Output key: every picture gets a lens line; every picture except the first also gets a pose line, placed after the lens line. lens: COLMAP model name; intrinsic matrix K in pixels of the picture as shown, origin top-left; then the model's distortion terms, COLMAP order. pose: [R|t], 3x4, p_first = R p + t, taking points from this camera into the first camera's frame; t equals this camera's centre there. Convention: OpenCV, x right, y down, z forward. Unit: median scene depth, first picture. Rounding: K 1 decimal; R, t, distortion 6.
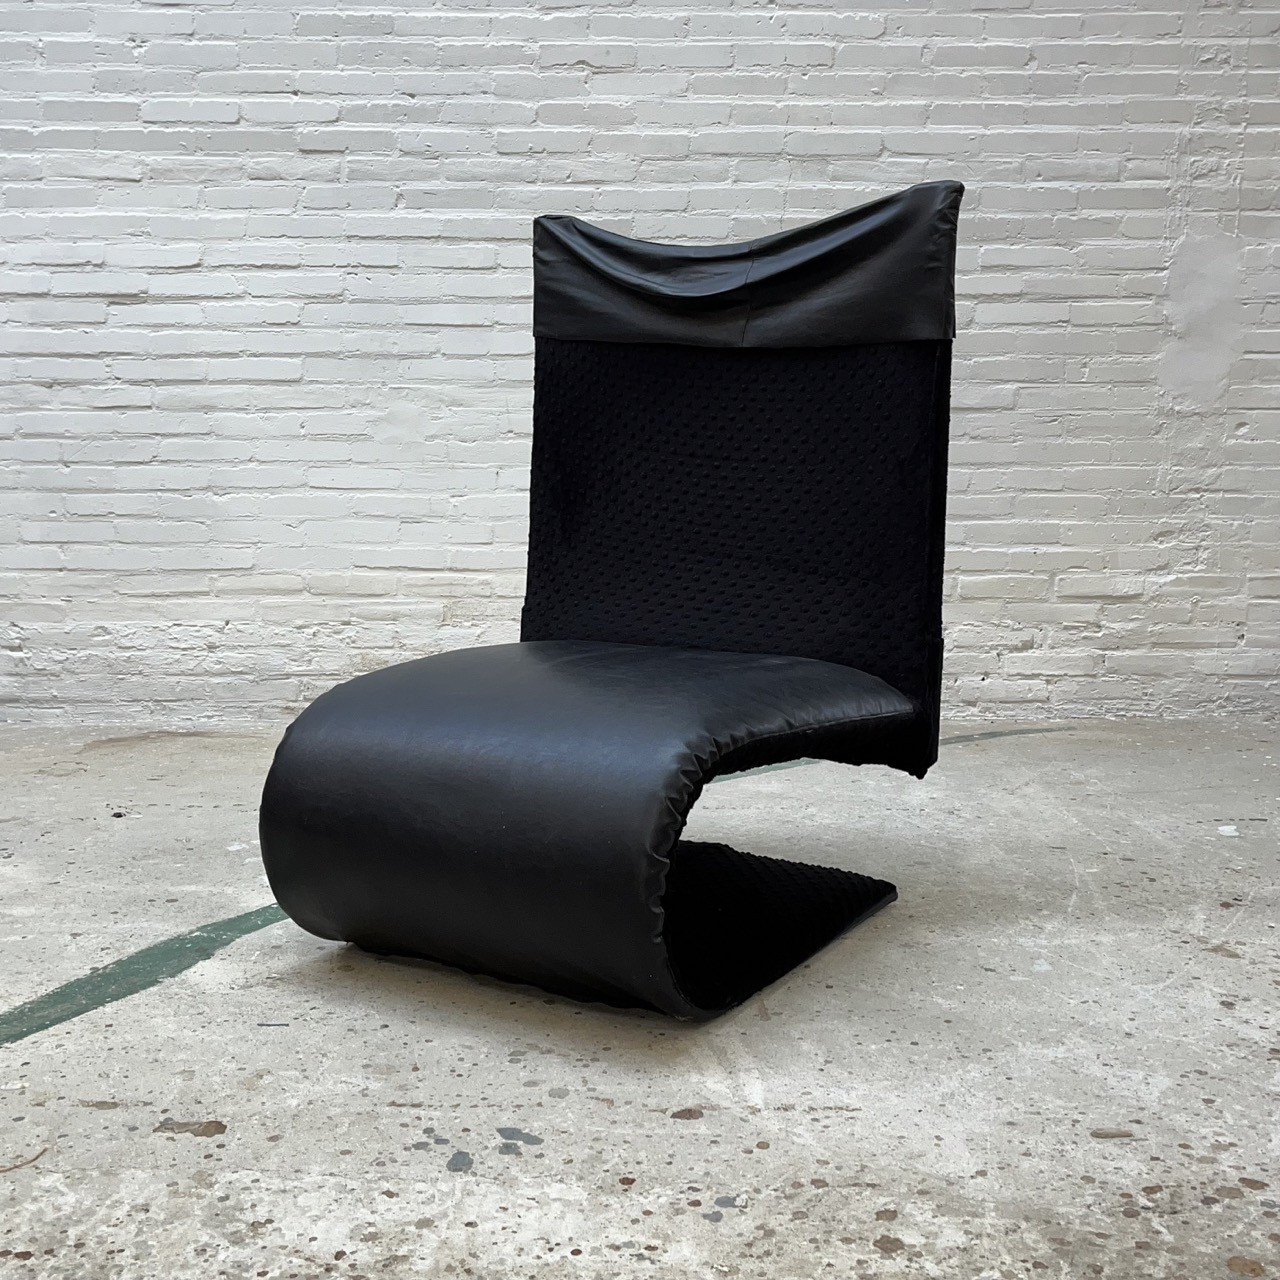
lens RADIAL K [[1594.1, 0, 660.8], [0, 1594.1, 626.8], [0, 0, 1]] dist [0.020270, 0.030111]
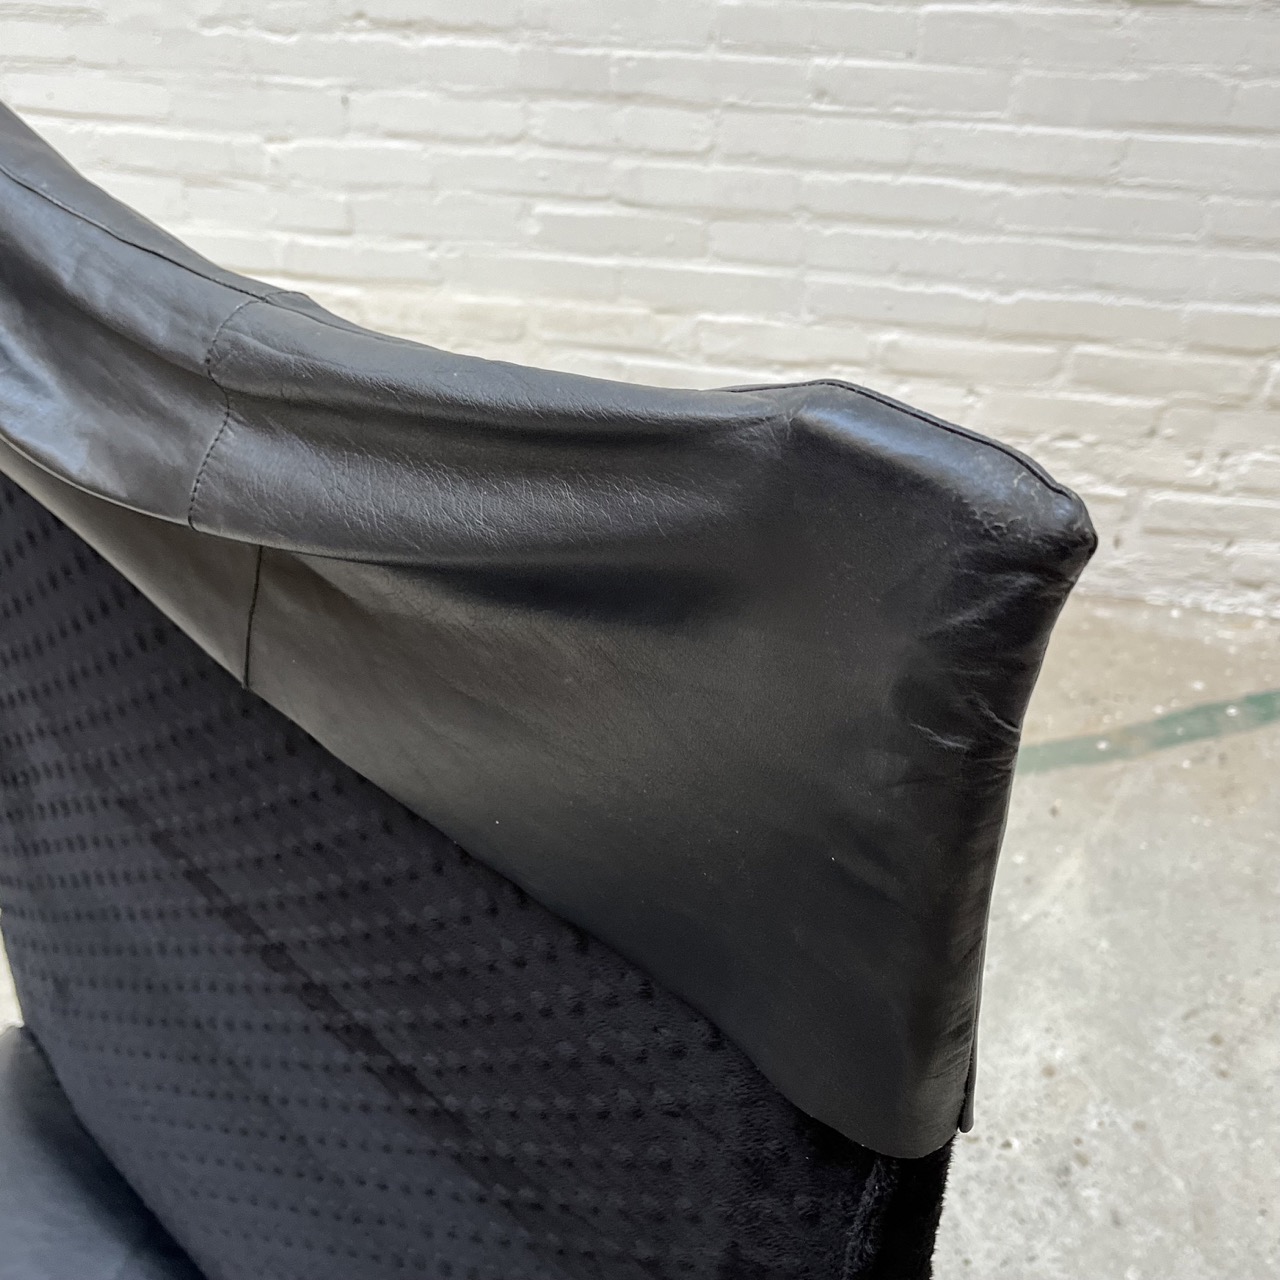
lens RADIAL K [[1591.2, 0, 656.5], [0, 1591.2, 635.6], [0, 0, 1]] dist [-0.004409, 0.045259]
pose [[0.974818, 0.115834, -0.190559, 0.110335], [-0.004065, 0.863600, 0.504160, -0.208785], [0.222966, -0.490690, 0.842324, 0.531245]]
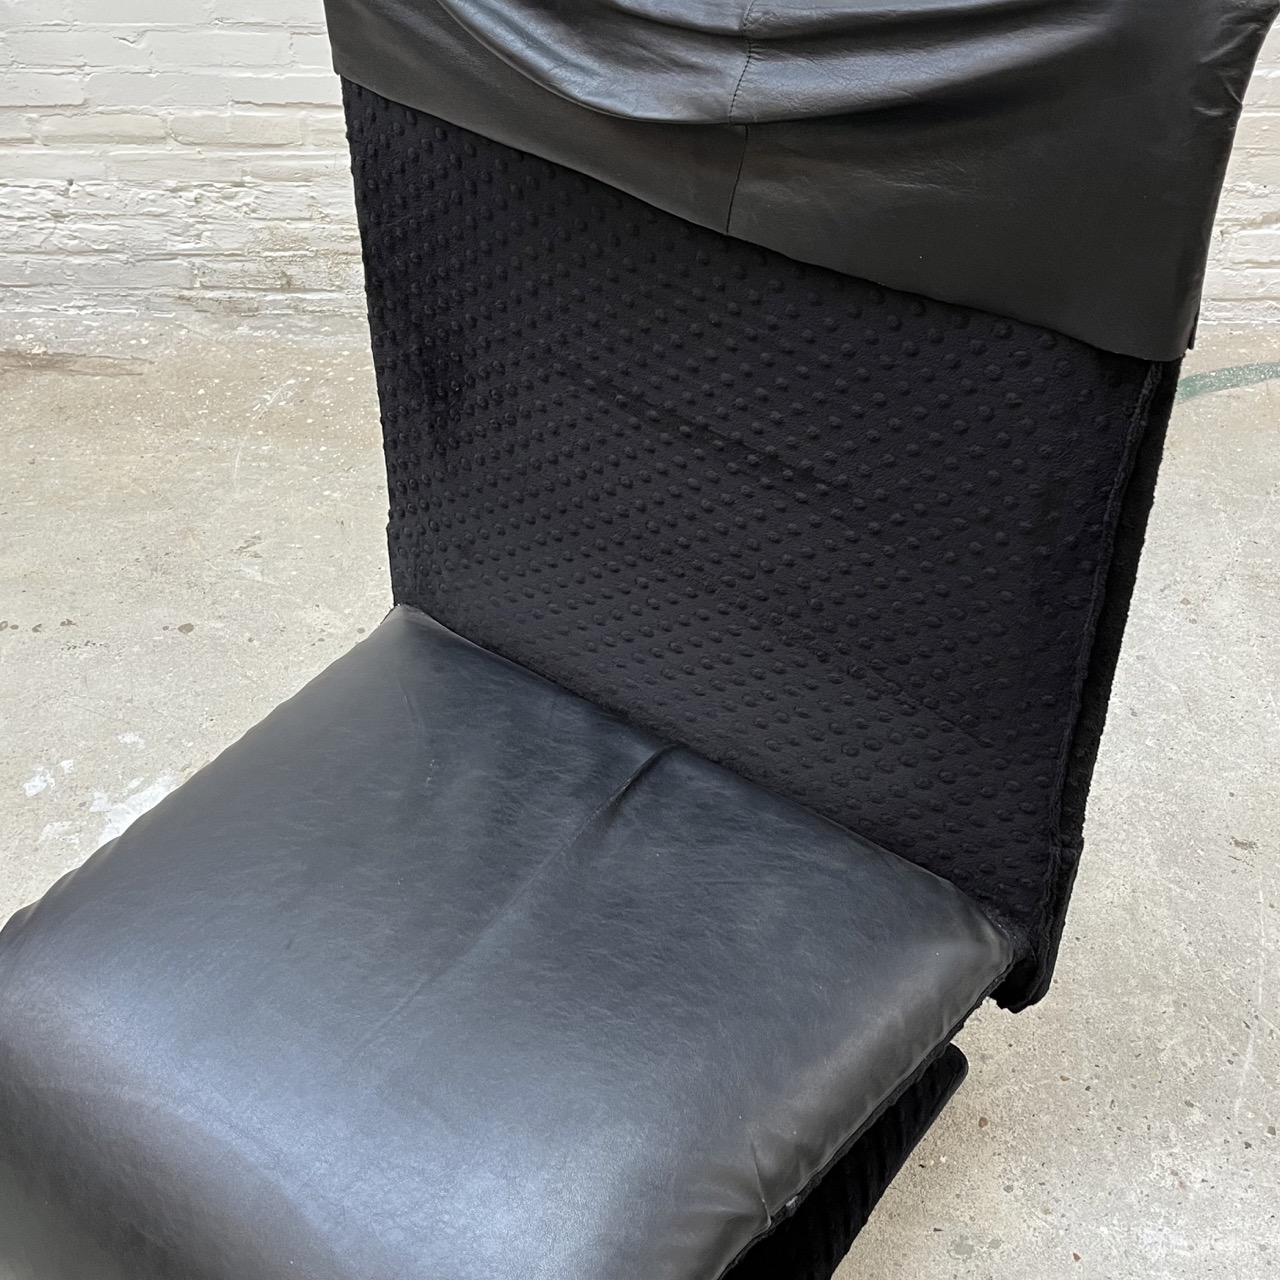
lens RADIAL K [[1588.4, 0, 650.3], [0, 1588.4, 645.5], [0, 0, 1]] dist [-0.000041, 0.045226]
pose [[0.994540, 0.033060, -0.098979, 0.051897], [0.028497, 0.826397, 0.562366, -0.223253], [0.100388, -0.562116, 0.820943, 0.365638]]
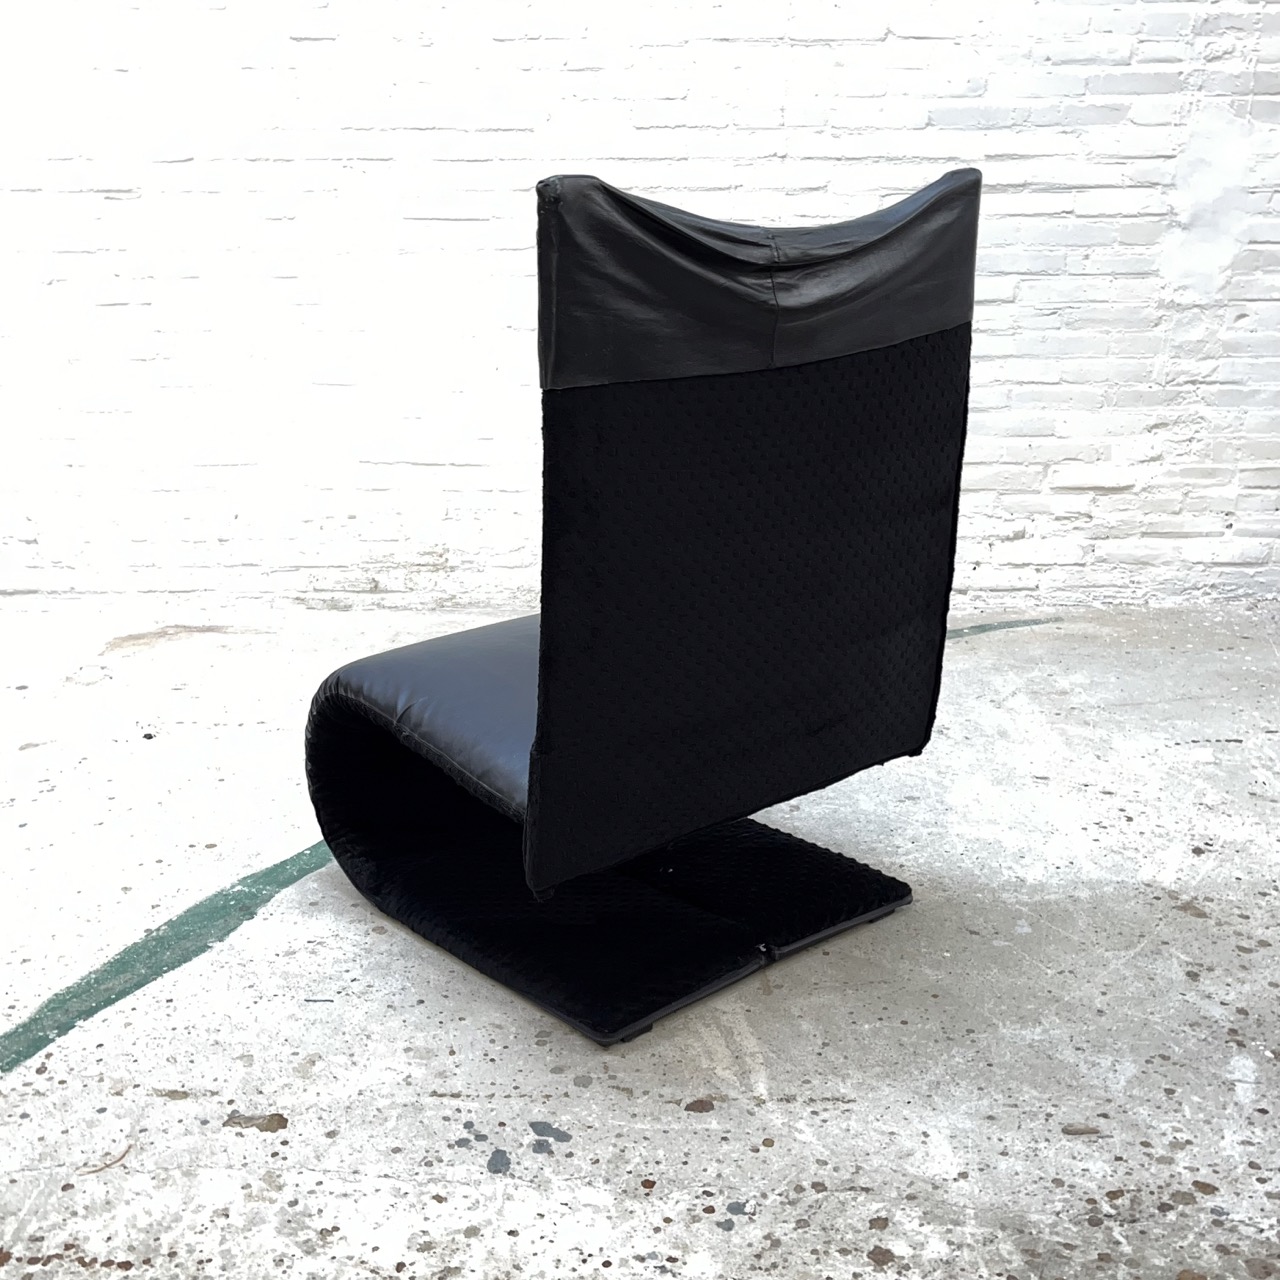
lens RADIAL K [[1596.7, 0, 635.0], [0, 1596.7, 636.4], [0, 0, 1]] dist [0.019674, 0.034823]
pose [[0.999972, -0.002541, -0.007066, -0.009178], [0.003627, 0.987388, 0.158278, -0.091244], [0.006574, -0.158300, 0.987369, -0.023009]]
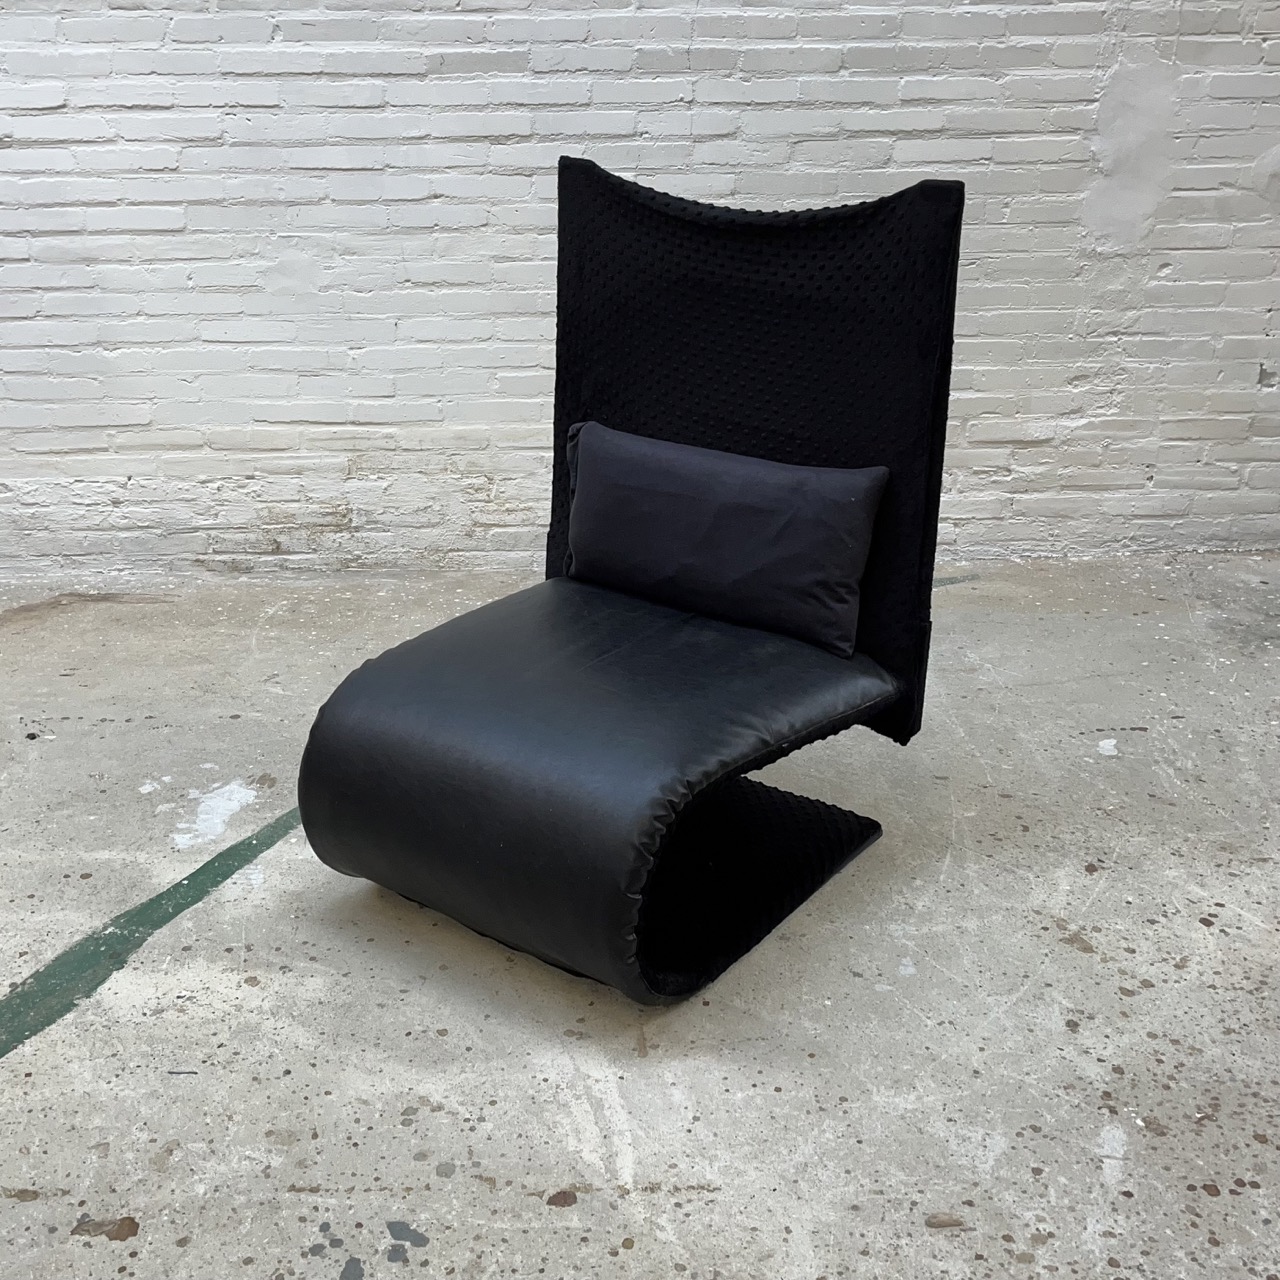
lens RADIAL K [[1597.7, 0, 635.0], [0, 1597.7, 614.9], [0, 0, 1]] dist [0.009450, 0.059027]
pose [[0.999799, -0.013501, 0.014848, 0.026091], [0.009496, 0.970062, 0.242672, -0.163642], [-0.017680, -0.242482, 0.969995, 0.014526]]
